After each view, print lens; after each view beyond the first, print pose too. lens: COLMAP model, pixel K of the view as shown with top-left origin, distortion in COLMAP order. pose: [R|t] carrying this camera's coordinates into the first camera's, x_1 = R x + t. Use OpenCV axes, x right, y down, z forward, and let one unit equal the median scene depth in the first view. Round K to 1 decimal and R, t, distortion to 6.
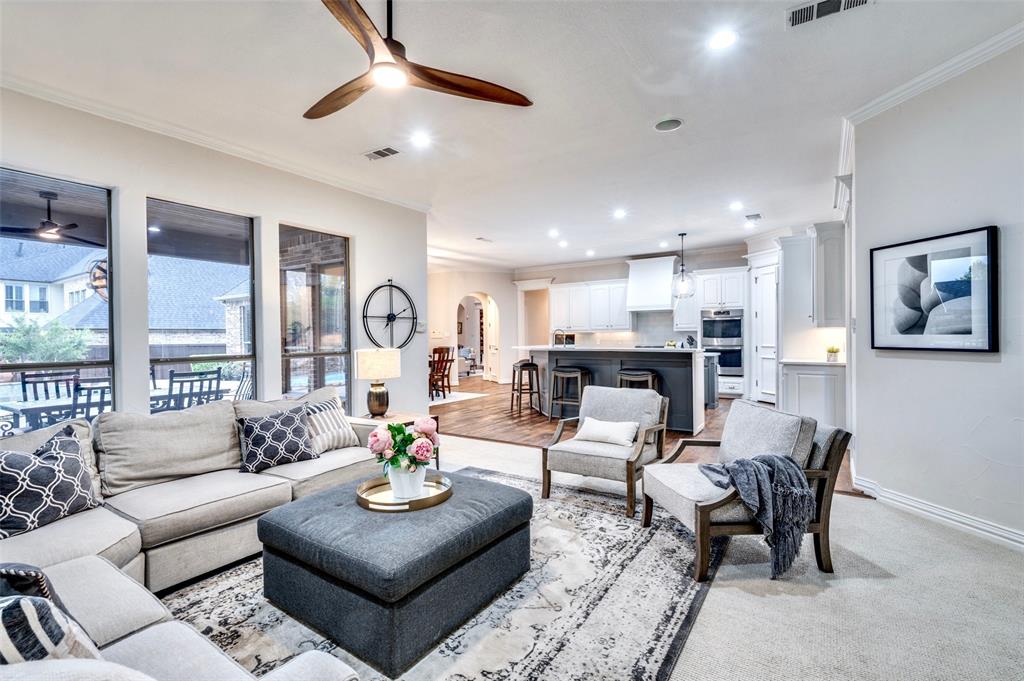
lens RADIAL K [[465.6, 0, 512.8], [0, 465.6, 338.2], [0, 0, 1]] dist [-0.011503, -0.000091]
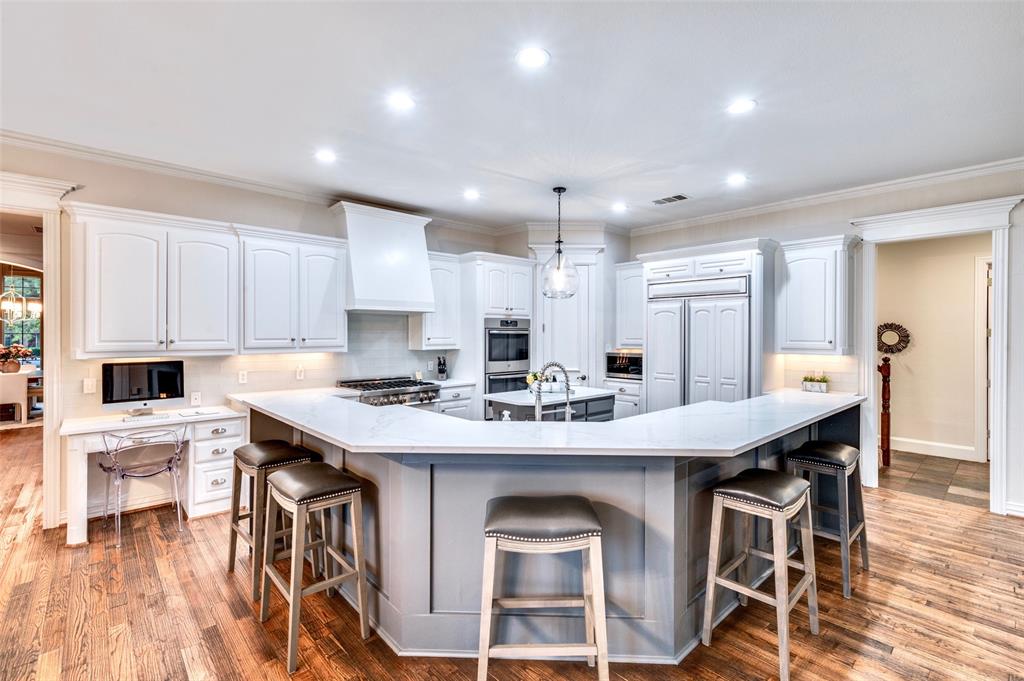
lens RADIAL K [[465.6, 0, 512.3], [0, 465.6, 337.4], [0, 0, 1]] dist [-0.011503, -0.000091]
pose [[0.236267, 0.005656, 0.971672, -0.199952], [0.005539, 0.999959, -0.007168, -0.027905], [-0.971672, 0.007075, 0.236226, 0.819834]]
